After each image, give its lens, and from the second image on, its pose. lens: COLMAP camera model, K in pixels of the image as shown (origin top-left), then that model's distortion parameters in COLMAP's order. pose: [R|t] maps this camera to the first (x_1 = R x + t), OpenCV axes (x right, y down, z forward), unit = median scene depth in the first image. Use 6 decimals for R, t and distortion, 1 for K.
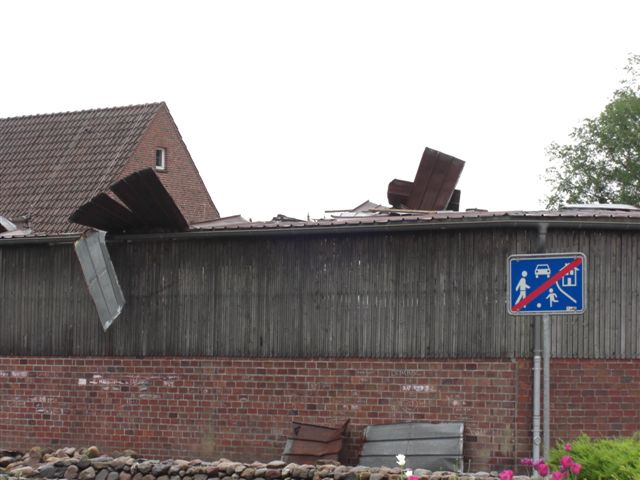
lens RADIAL K [[2068.0, 0, 322.6], [0, 2068.0, 241.6], [0, 0, 1]] dist [-0.141745, 0.000000]
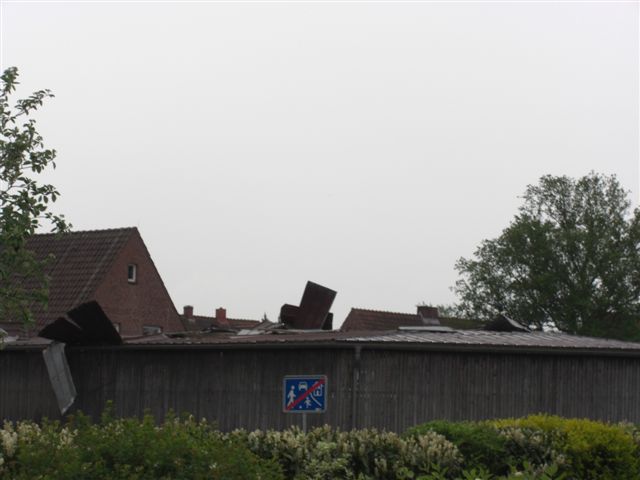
lens RADIAL K [[2068.0, 0, 320.7], [0, 2068.0, 242.2], [0, 0, 1]] dist [-0.141745, 0.000000]
pose [[0.999828, 0.010574, -0.015241, 0.085492], [-0.011123, 0.999277, -0.036344, -0.023884], [0.014846, 0.036508, 0.999223, -0.378826]]
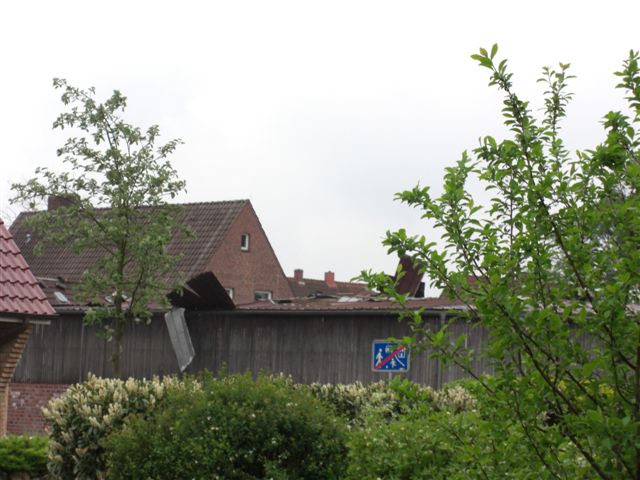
lens RADIAL K [[2068.0, 0, 317.0], [0, 2068.0, 240.7], [0, 0, 1]] dist [-0.141745, 0.000000]
pose [[0.997266, 0.017355, -0.071824, 0.104028], [-0.018580, 0.999693, -0.016416, -0.031594], [0.071517, 0.017706, 0.997282, -0.541074]]
